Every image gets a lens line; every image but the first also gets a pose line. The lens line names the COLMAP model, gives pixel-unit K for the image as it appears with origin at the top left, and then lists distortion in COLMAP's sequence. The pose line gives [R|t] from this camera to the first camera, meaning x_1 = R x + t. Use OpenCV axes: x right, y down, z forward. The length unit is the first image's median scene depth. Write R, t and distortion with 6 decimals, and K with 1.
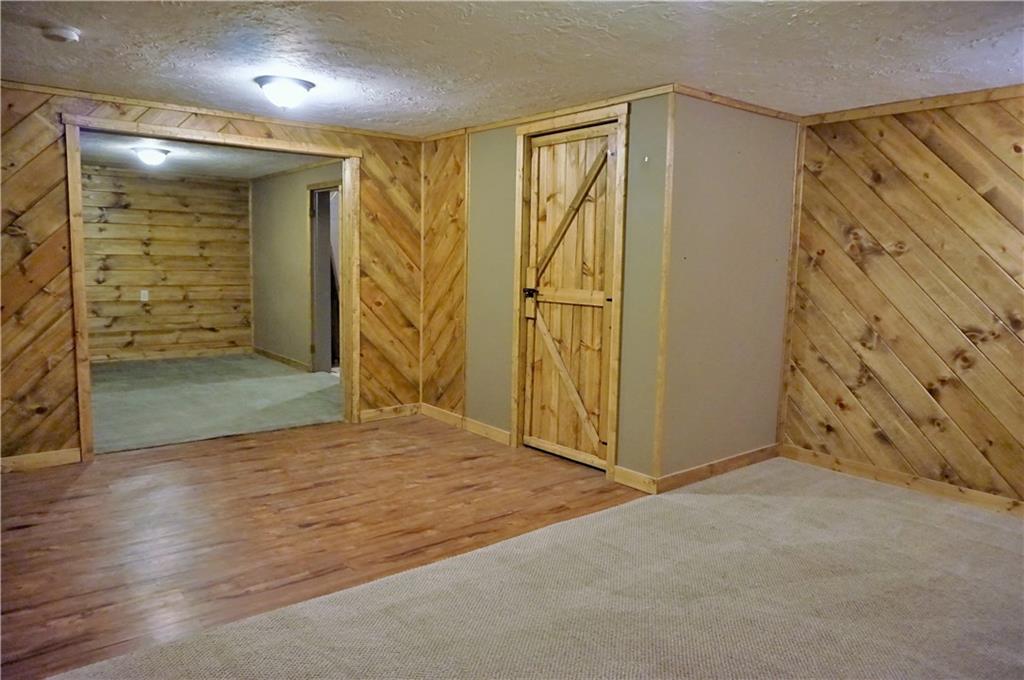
lens RADIAL K [[709.5, 0, 511.6], [0, 709.5, 342.7], [0, 0, 1]] dist [-0.040093, 0.045556]
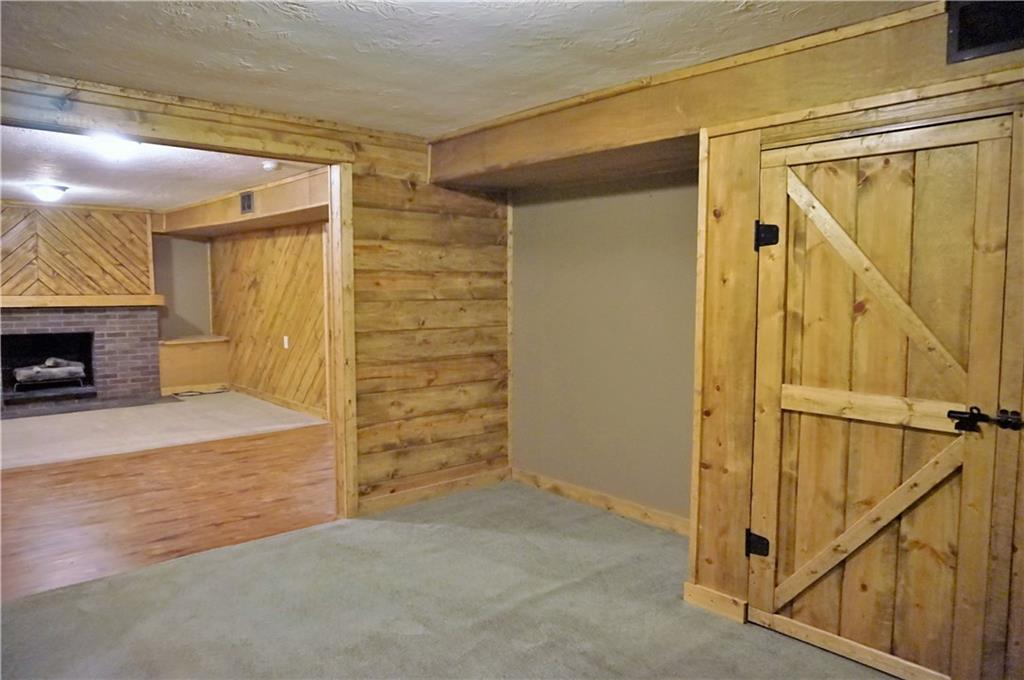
lens RADIAL K [[709.5, 0, 511.6], [0, 709.5, 342.7], [0, 0, 1]] dist [-0.040093, 0.045556]
pose [[-0.998656, -0.021794, -0.047027, -0.806653], [-0.030713, 0.979679, 0.198206, -0.263512], [0.041752, 0.199384, -0.979032, 1.958391]]
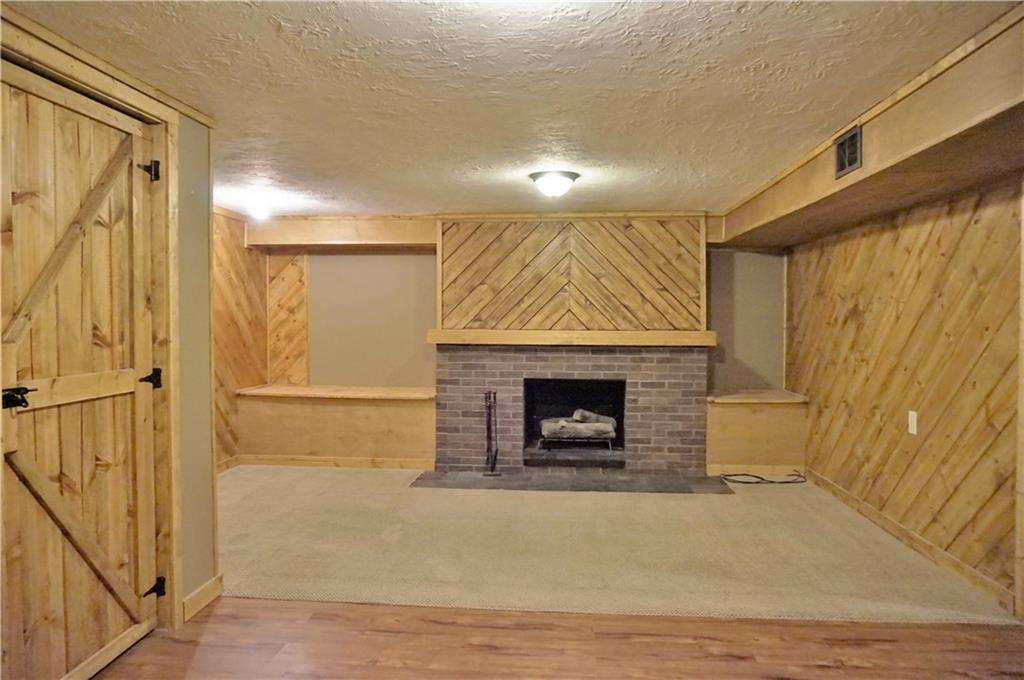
lens RADIAL K [[709.5, 0, 511.6], [0, 709.5, 342.7], [0, 0, 1]] dist [-0.040093, 0.045556]
pose [[-0.733633, -0.045548, 0.678018, -0.563354], [0.062927, 0.988911, 0.134522, -0.160675], [-0.676626, 0.141356, -0.722631, 1.221733]]
